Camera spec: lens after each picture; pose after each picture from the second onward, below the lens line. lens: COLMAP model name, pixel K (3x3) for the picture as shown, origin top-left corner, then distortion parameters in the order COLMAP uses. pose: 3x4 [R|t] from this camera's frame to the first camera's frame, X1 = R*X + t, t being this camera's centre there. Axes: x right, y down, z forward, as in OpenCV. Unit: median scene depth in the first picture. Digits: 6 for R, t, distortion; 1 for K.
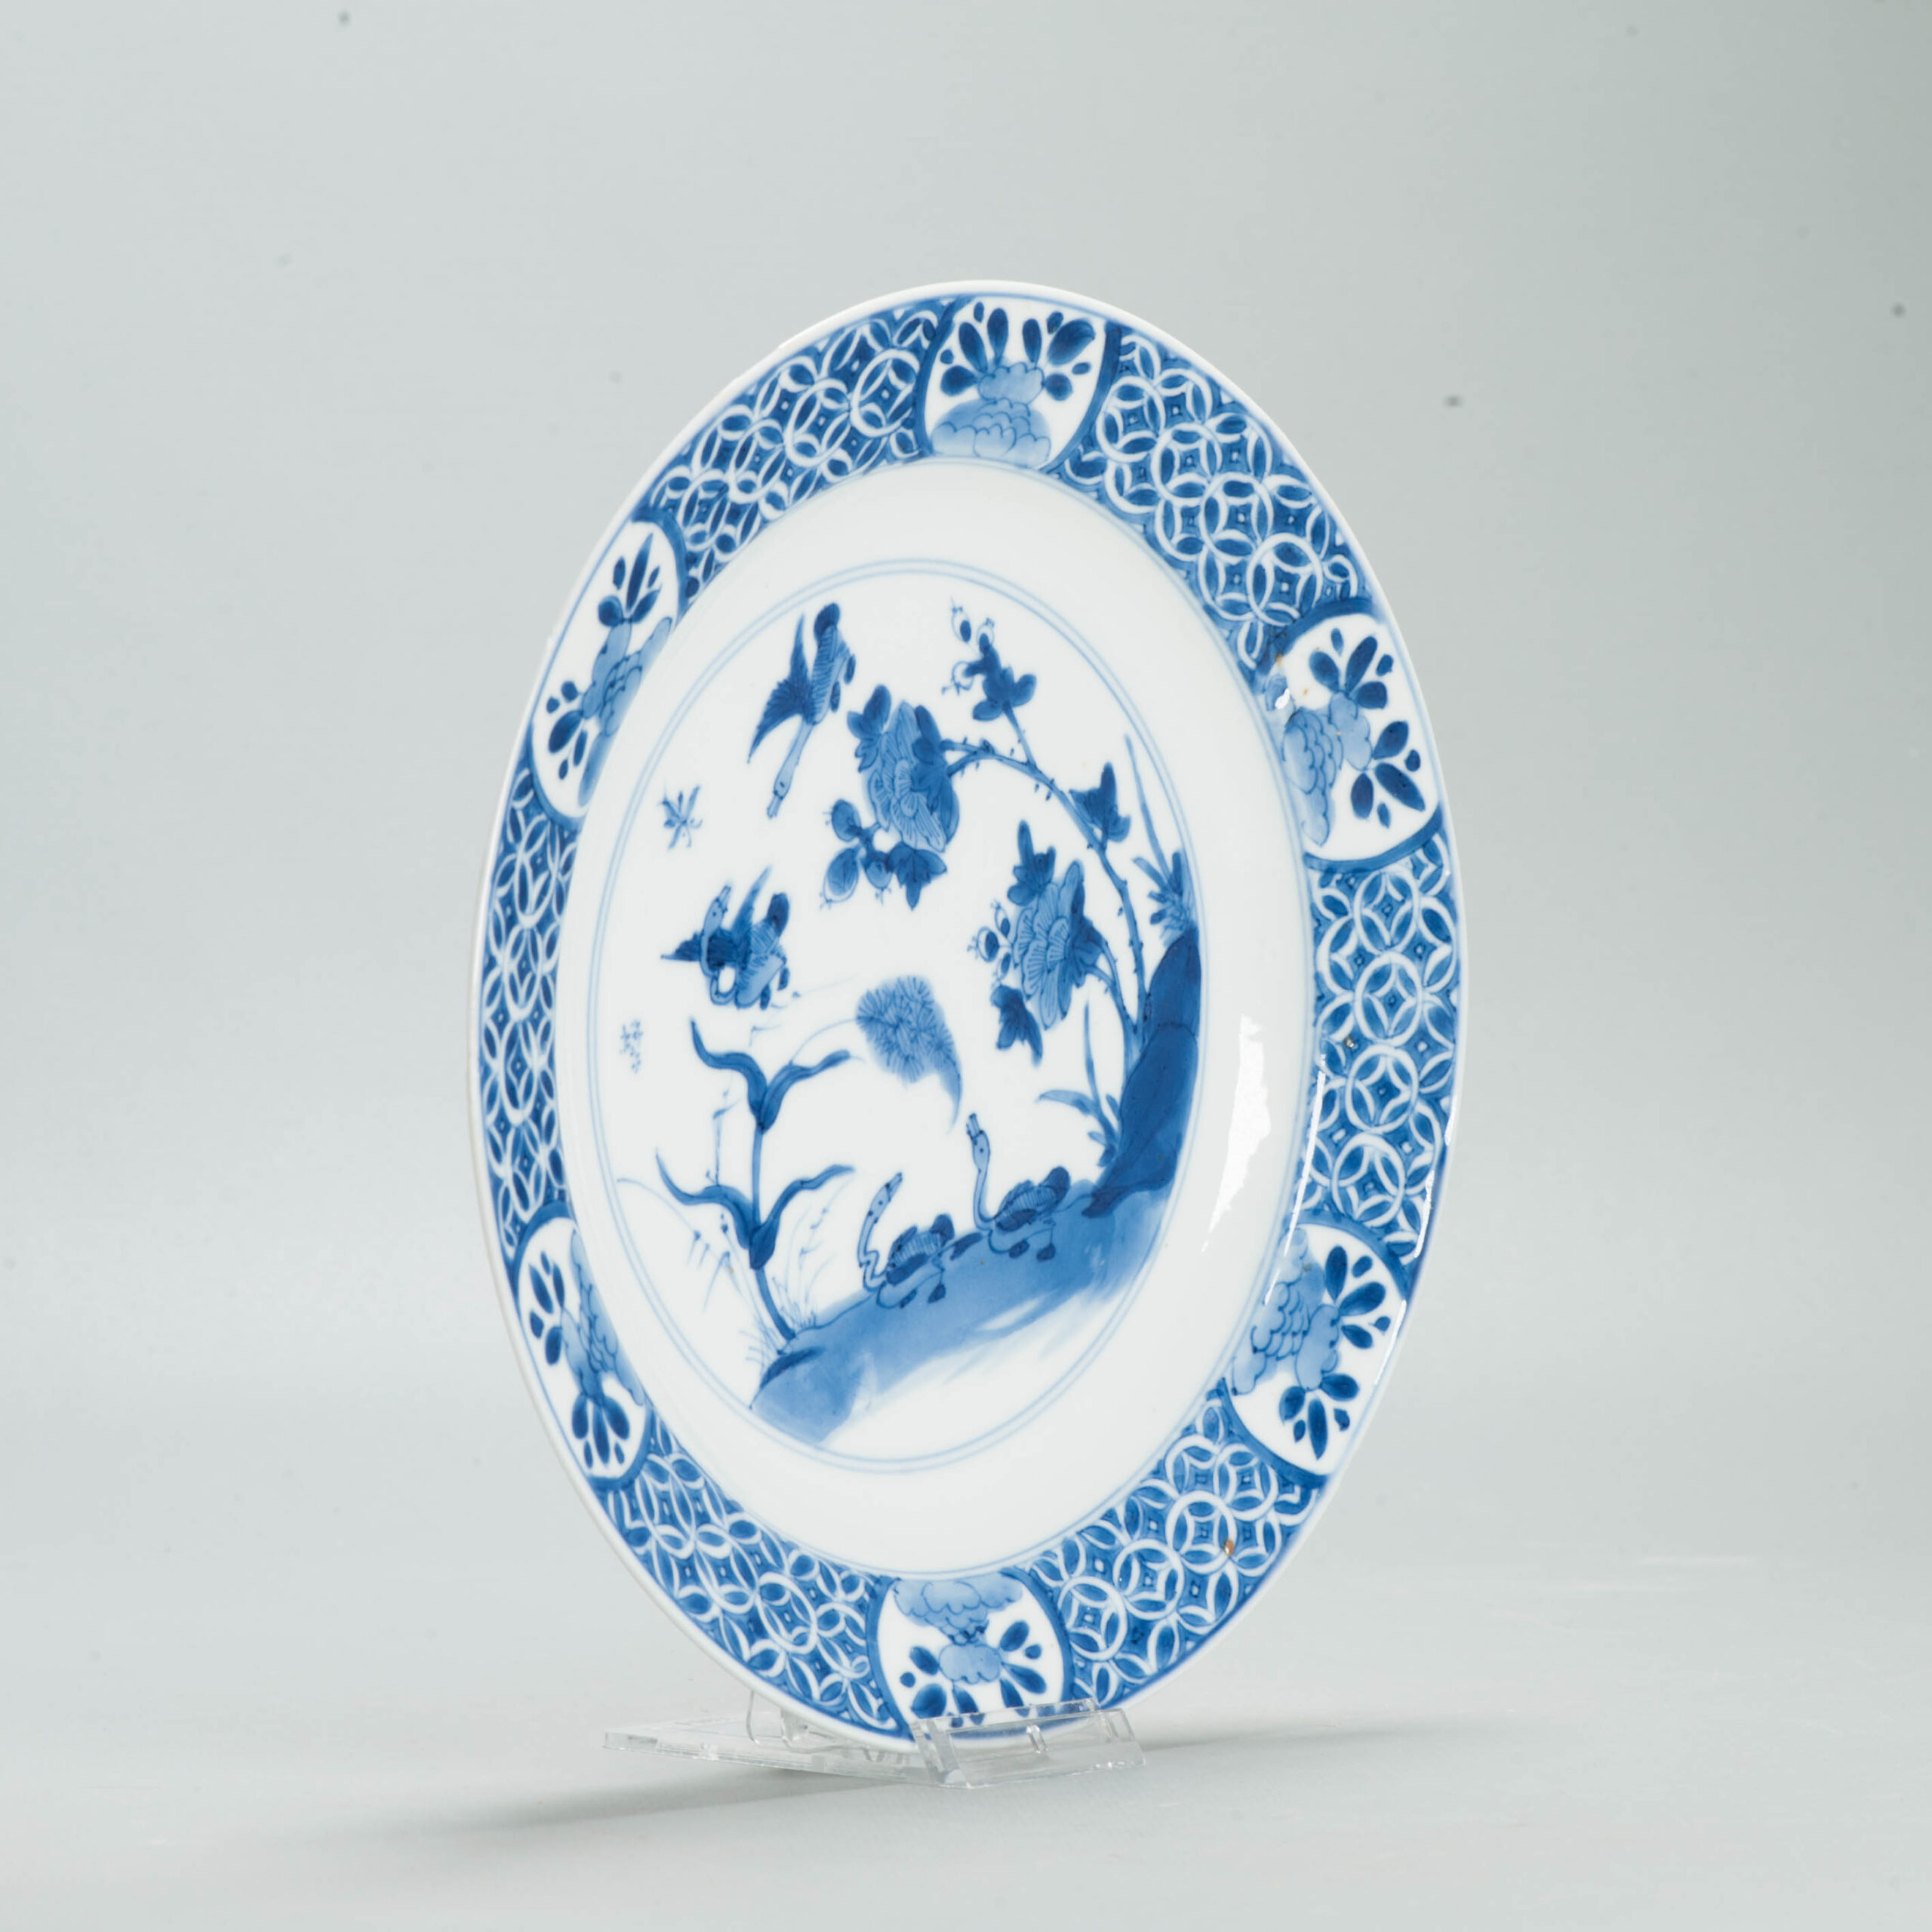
lens RADIAL K [[9093.5, 0, 966.0], [0, 9093.5, 966.0], [0, 0, 1]] dist [-0.169198, -0.640241]
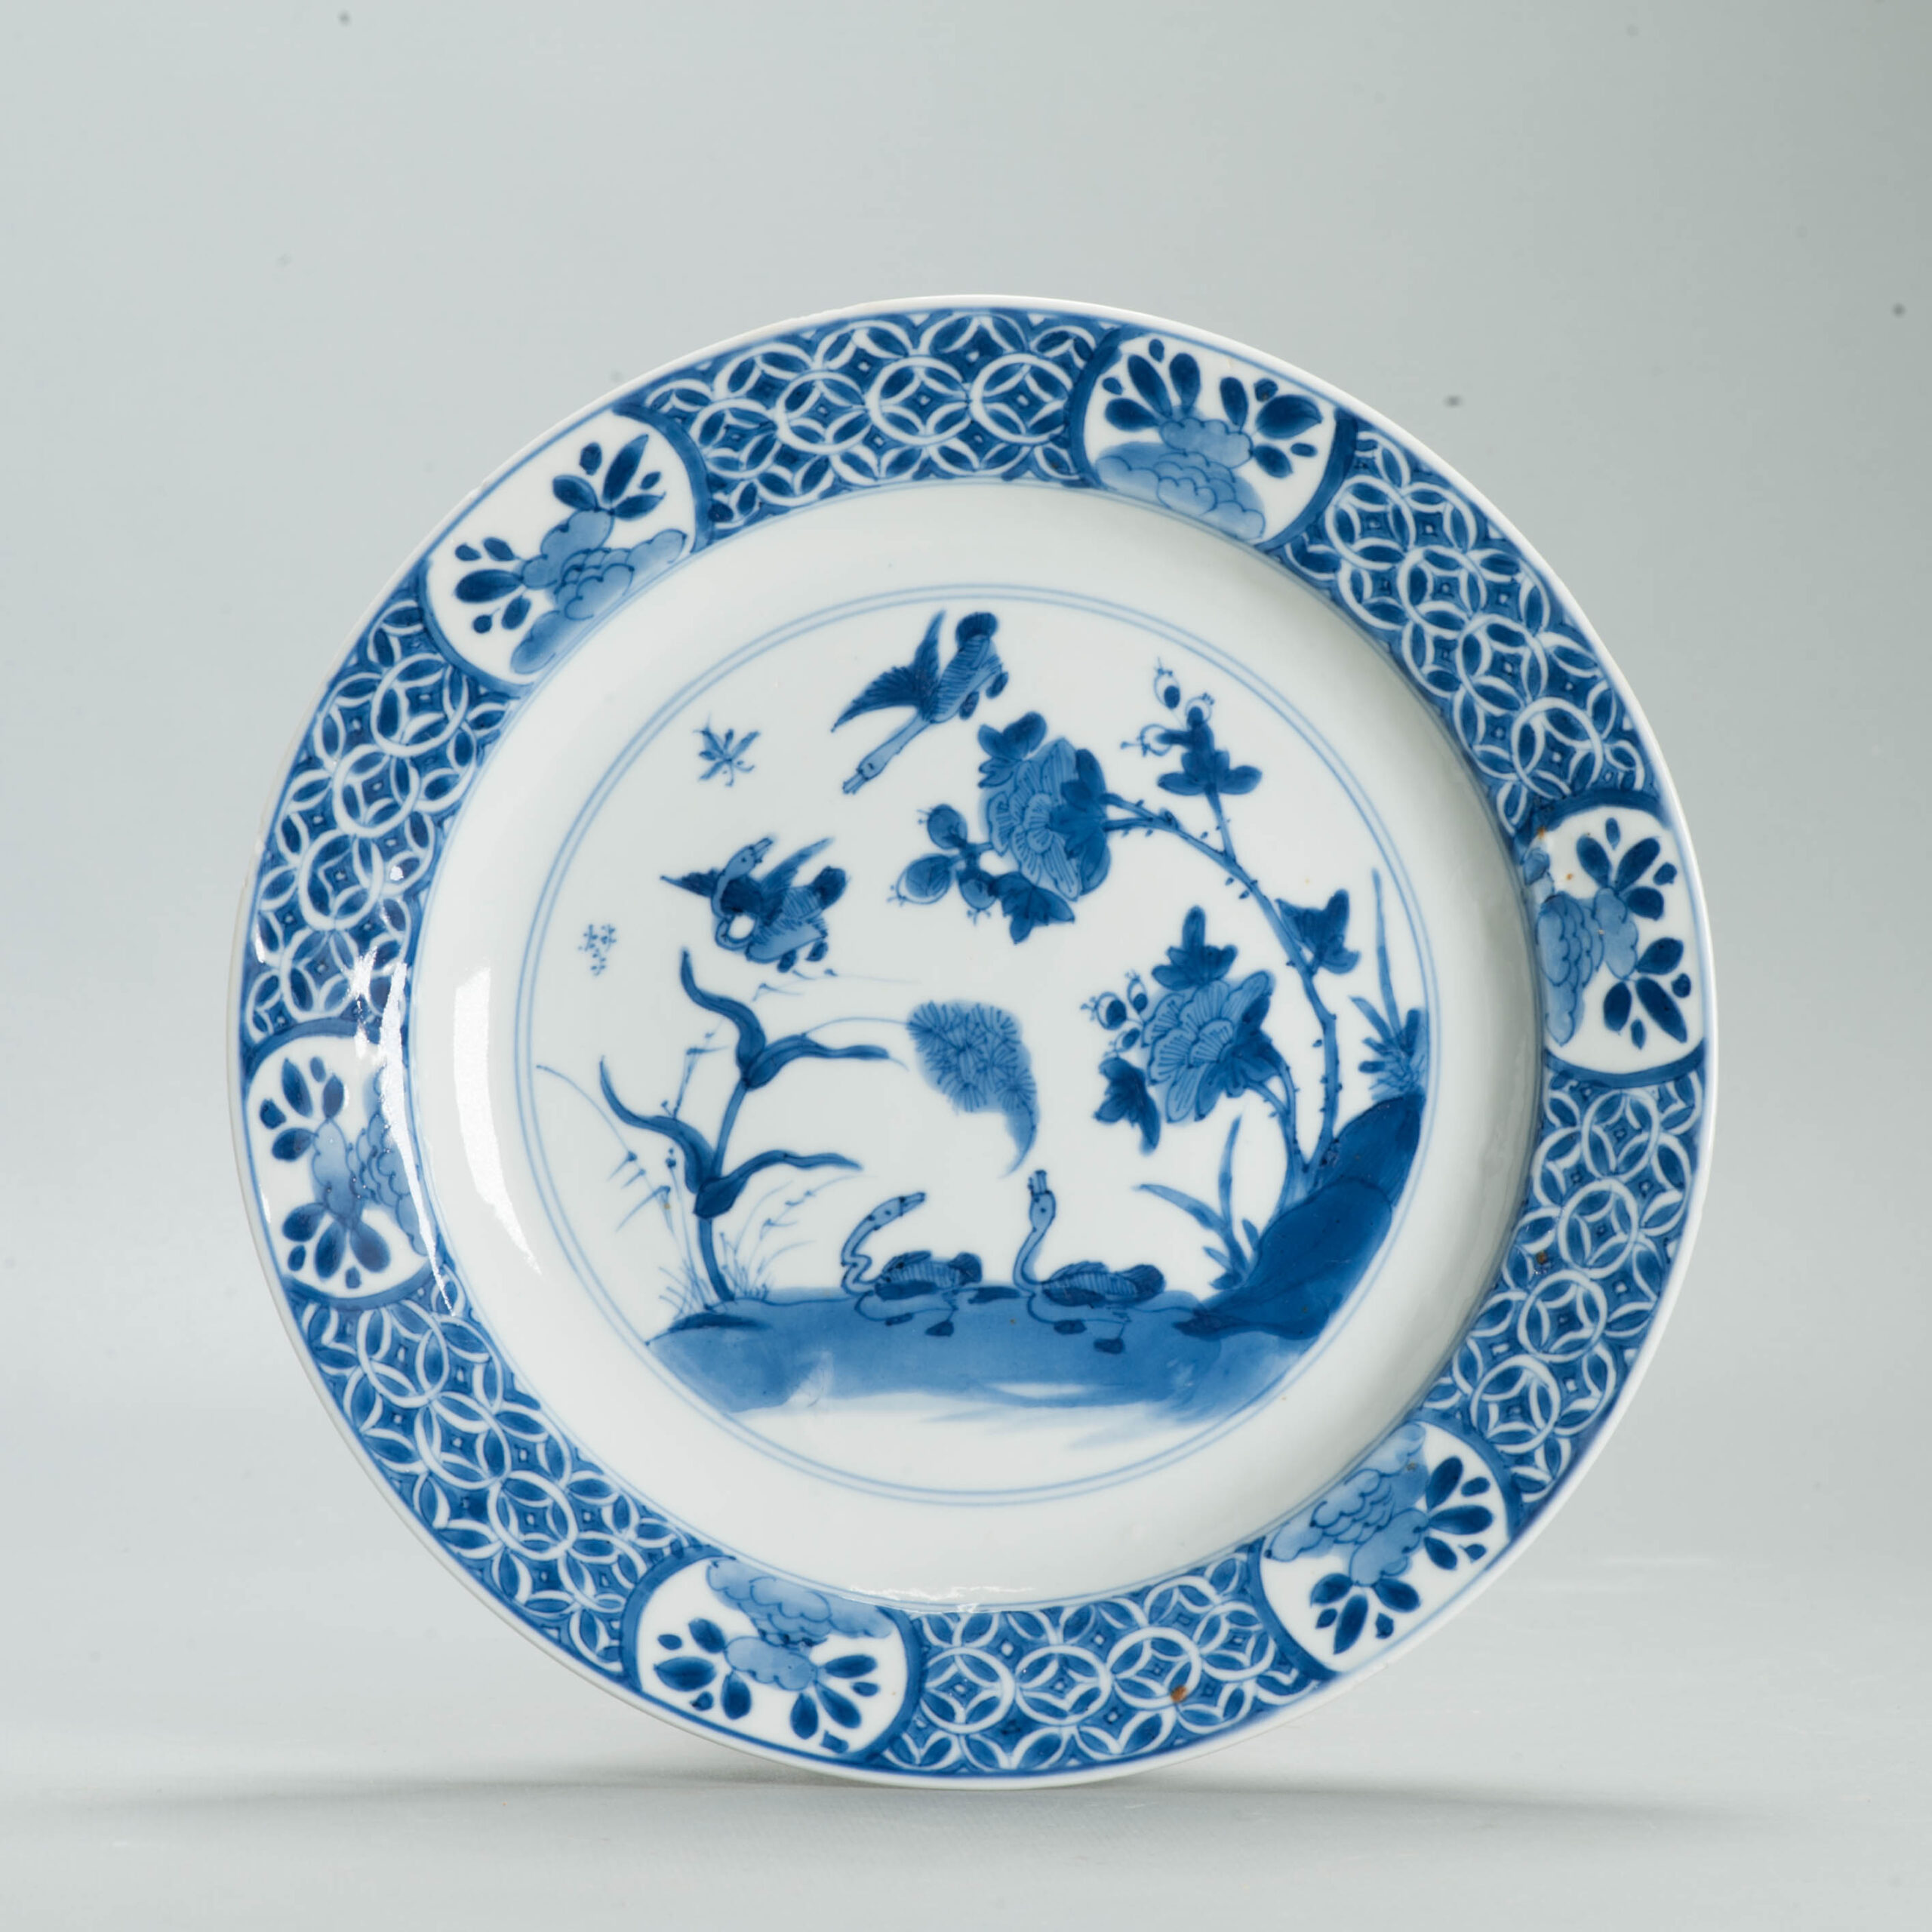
lens RADIAL K [[9093.5, 0, 966.0], [0, 9093.5, 966.0], [0, 0, 1]] dist [-0.169198, -0.640241]
pose [[0.630635, 0.168567, -0.757552, 0.743799], [-0.313776, 0.948168, -0.050226, 0.047732], [0.709819, 0.269376, 0.650840, 0.353470]]
